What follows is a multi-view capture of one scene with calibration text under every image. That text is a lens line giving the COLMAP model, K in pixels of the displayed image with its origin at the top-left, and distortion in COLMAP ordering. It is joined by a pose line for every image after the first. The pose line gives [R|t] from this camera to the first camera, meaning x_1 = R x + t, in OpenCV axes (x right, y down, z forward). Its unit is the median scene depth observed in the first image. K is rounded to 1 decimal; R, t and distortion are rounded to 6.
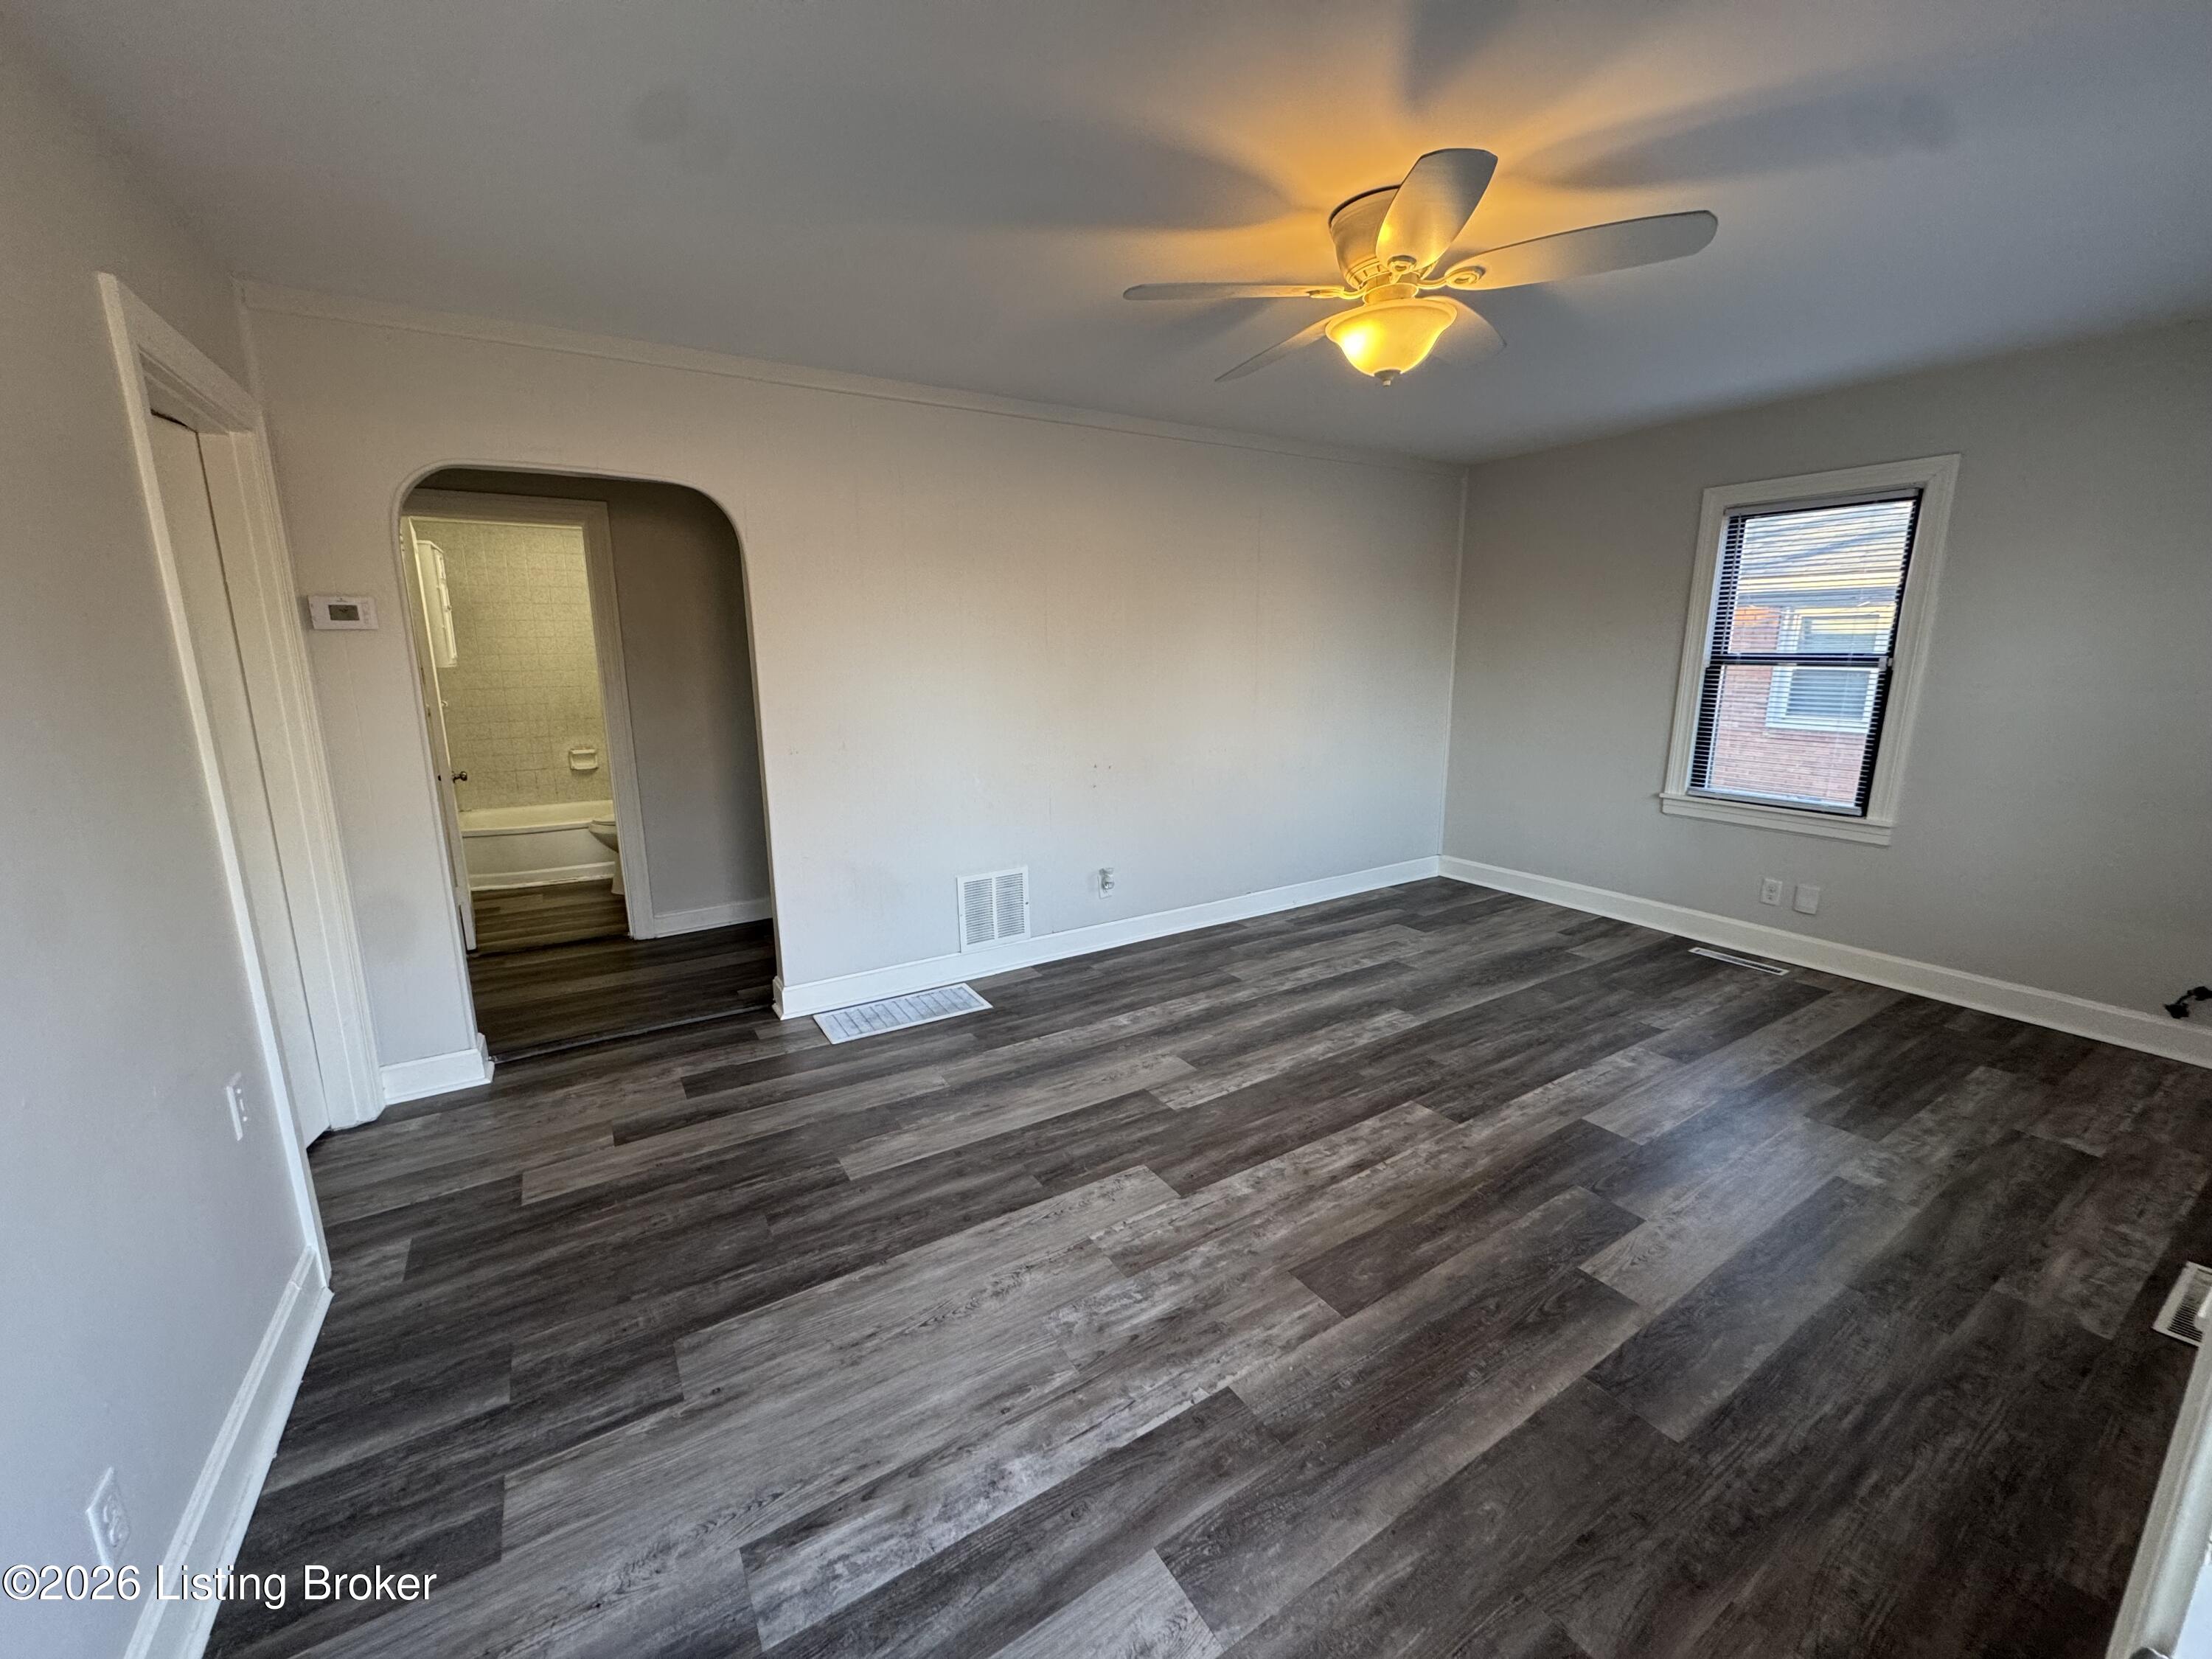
lens RADIAL K [[891.7, 0, 1104.3], [0, 891.7, 803.9], [0, 0, 1]] dist [-0.002515, -0.000033]
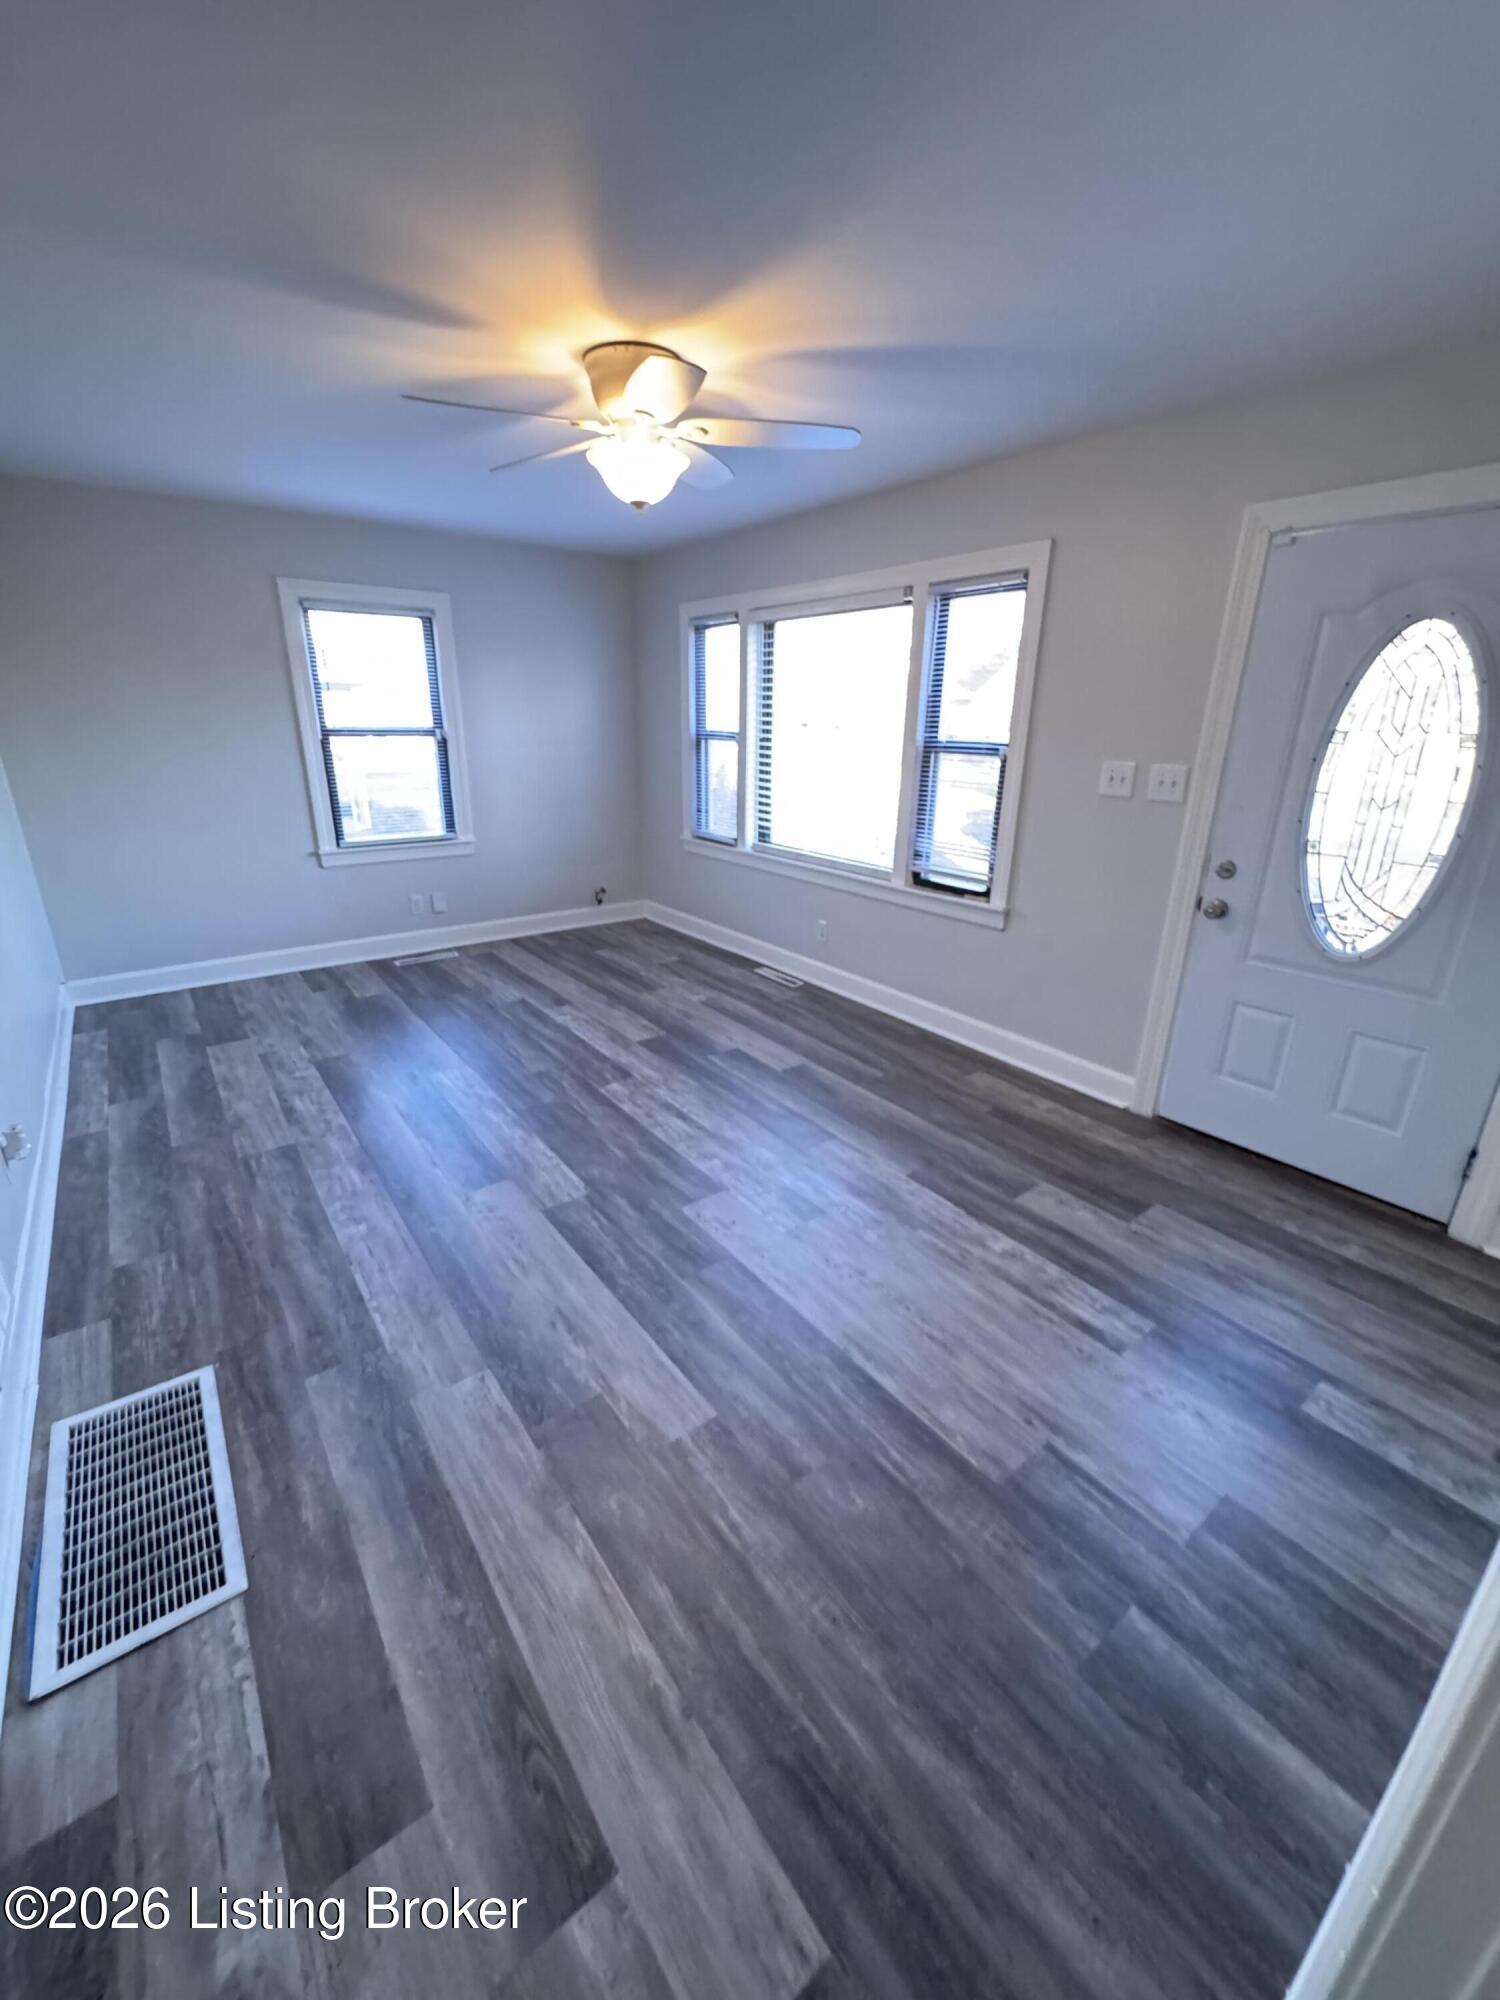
lens RADIAL K [[782.7, 0, 750.0], [0, 782.7, 1000.0], [0, 0, 1]] dist [-0.012156, 0.000034]
pose [[-0.087584, -0.336077, 0.937754, -0.668228], [0.160429, 0.924324, 0.346247, -0.141662], [-0.983154, 0.180769, -0.027039, 0.737183]]
